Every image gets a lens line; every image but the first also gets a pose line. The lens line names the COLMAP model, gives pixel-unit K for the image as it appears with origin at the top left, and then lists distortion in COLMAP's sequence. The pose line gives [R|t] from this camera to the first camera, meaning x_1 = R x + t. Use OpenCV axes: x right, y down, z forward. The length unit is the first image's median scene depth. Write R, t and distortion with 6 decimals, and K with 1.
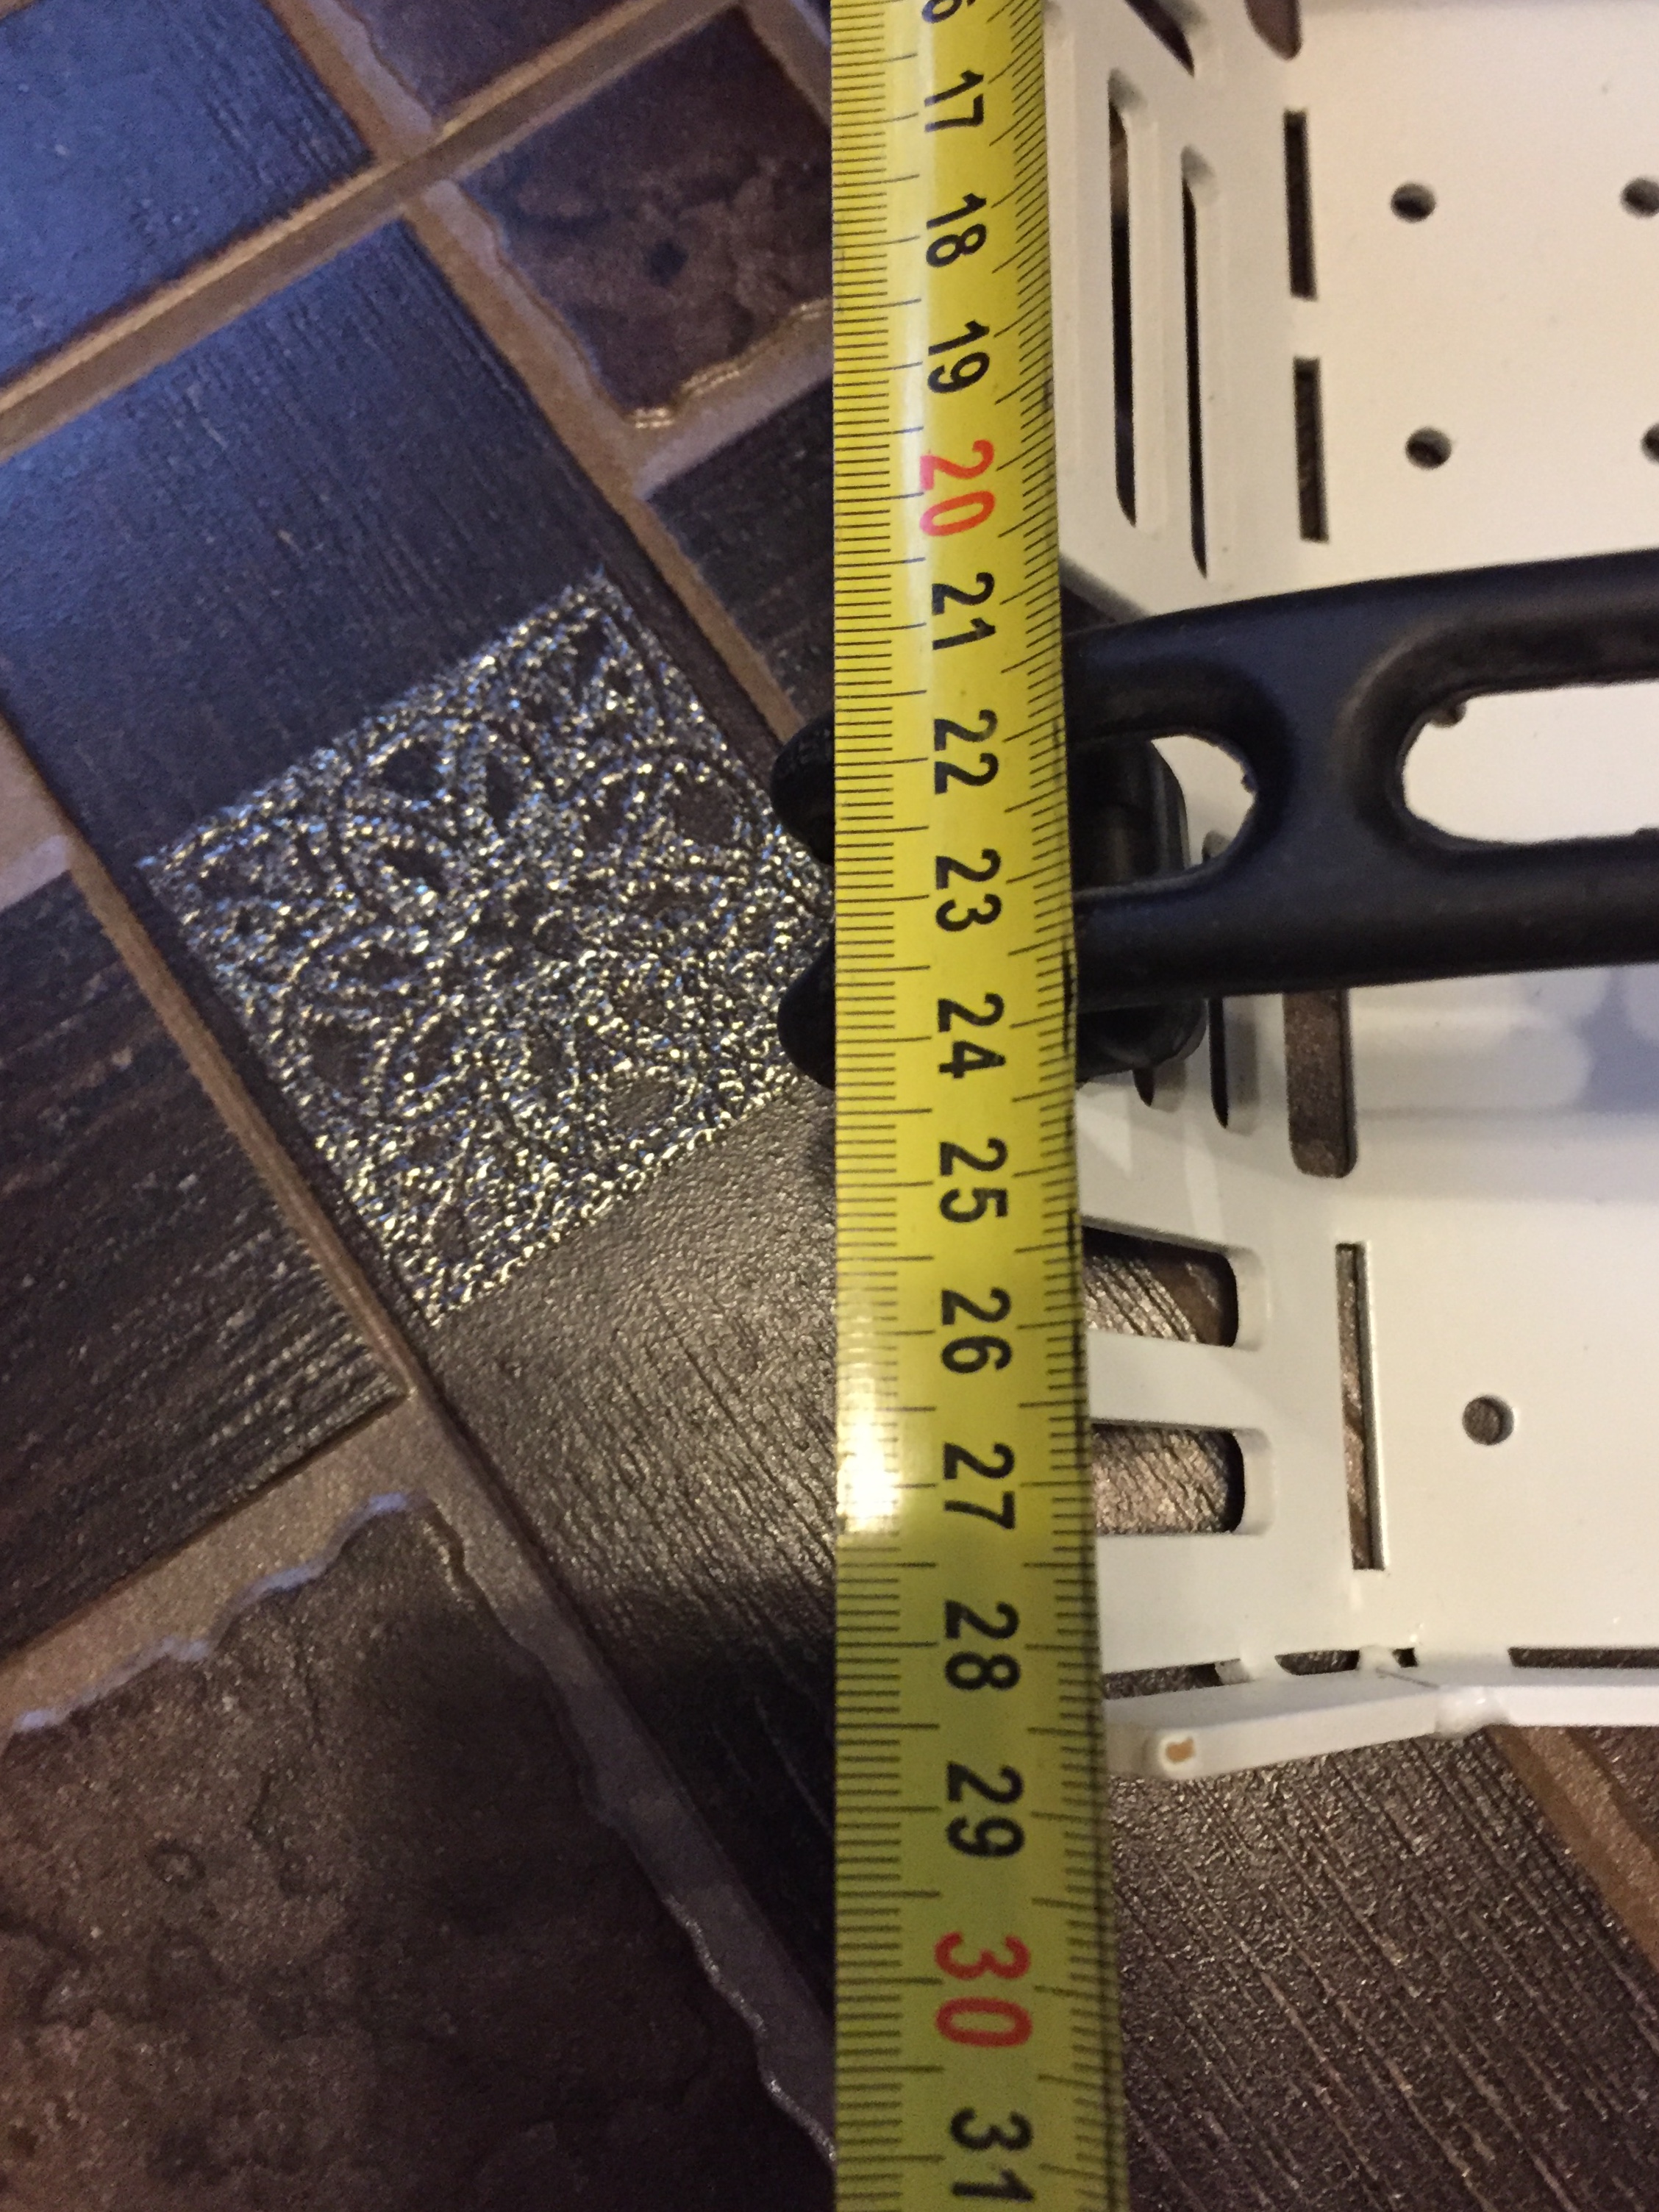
lens RADIAL K [[1893.2, 0, 822.7], [0, 1893.2, 1101.7], [0, 0, 1]] dist [0.006347, 0.008707]
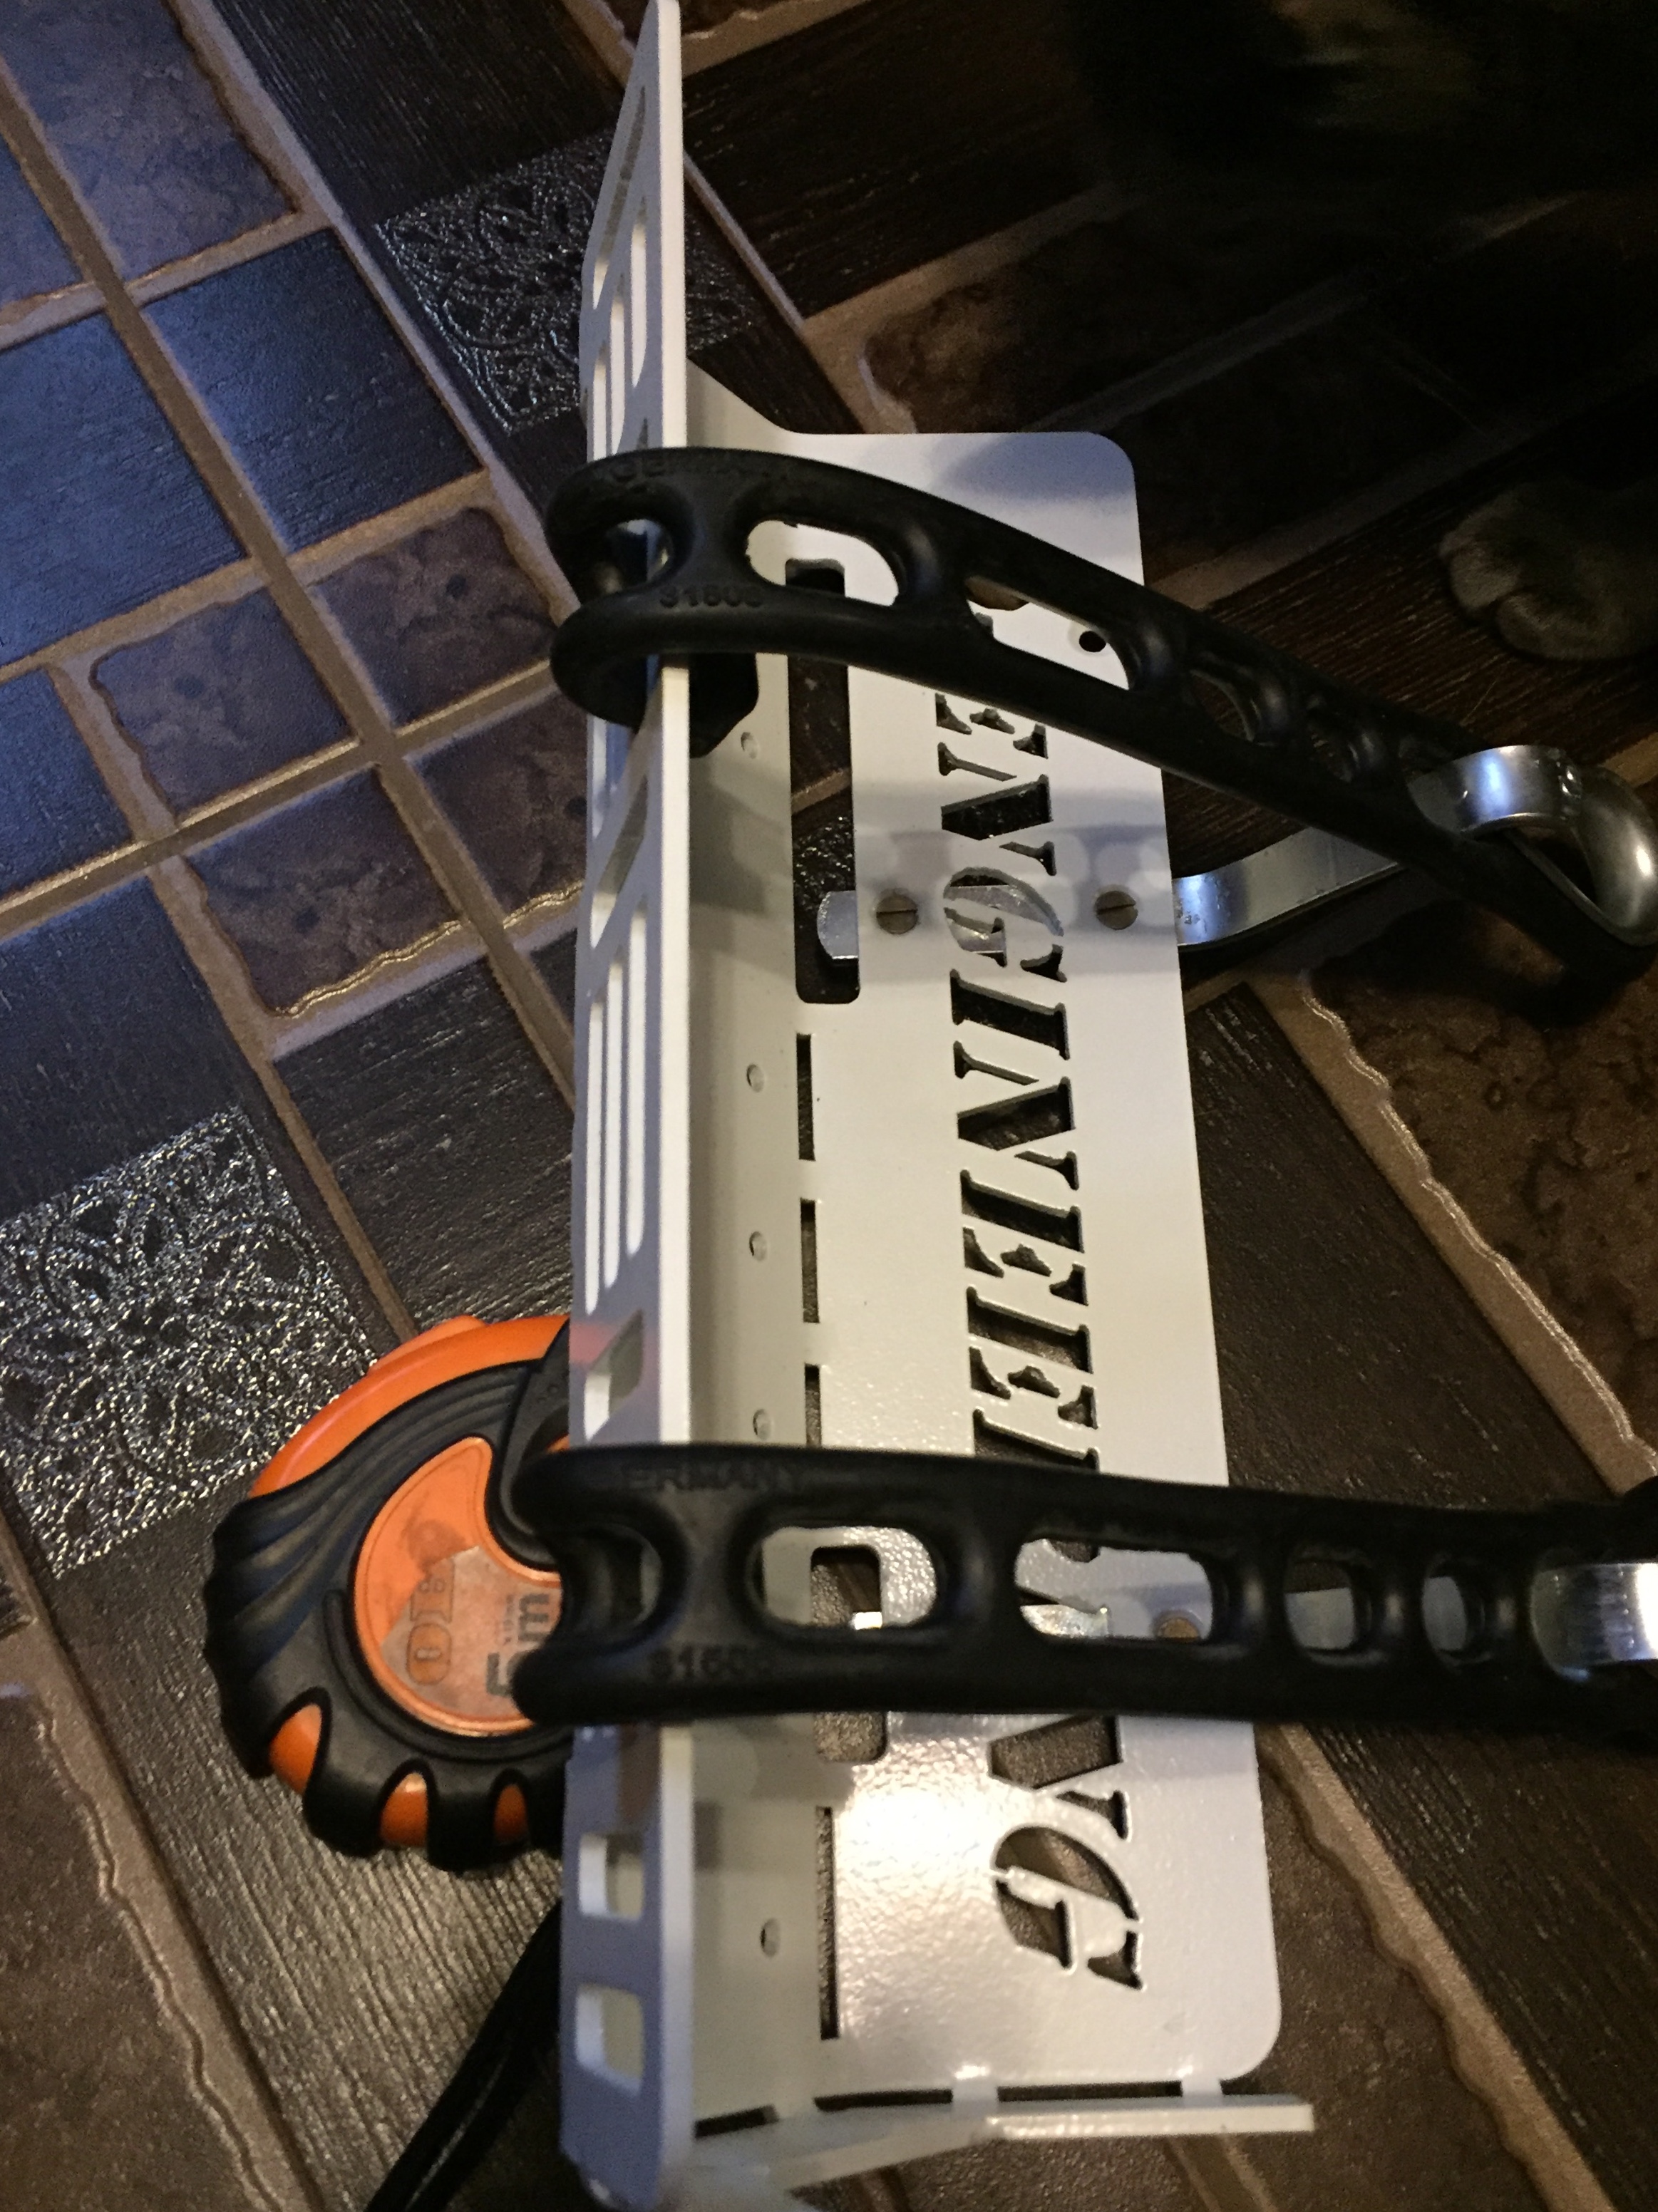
lens RADIAL K [[1893.4, 0, 833.8], [0, 1893.4, 1116.4], [0, 0, 1]] dist [0.006347, 0.008707]
pose [[0.994830, 0.078280, 0.064703, 0.290009], [-0.064882, 0.980010, -0.188072, -0.001859], [-0.078131, 0.182902, 0.980022, -0.628680]]
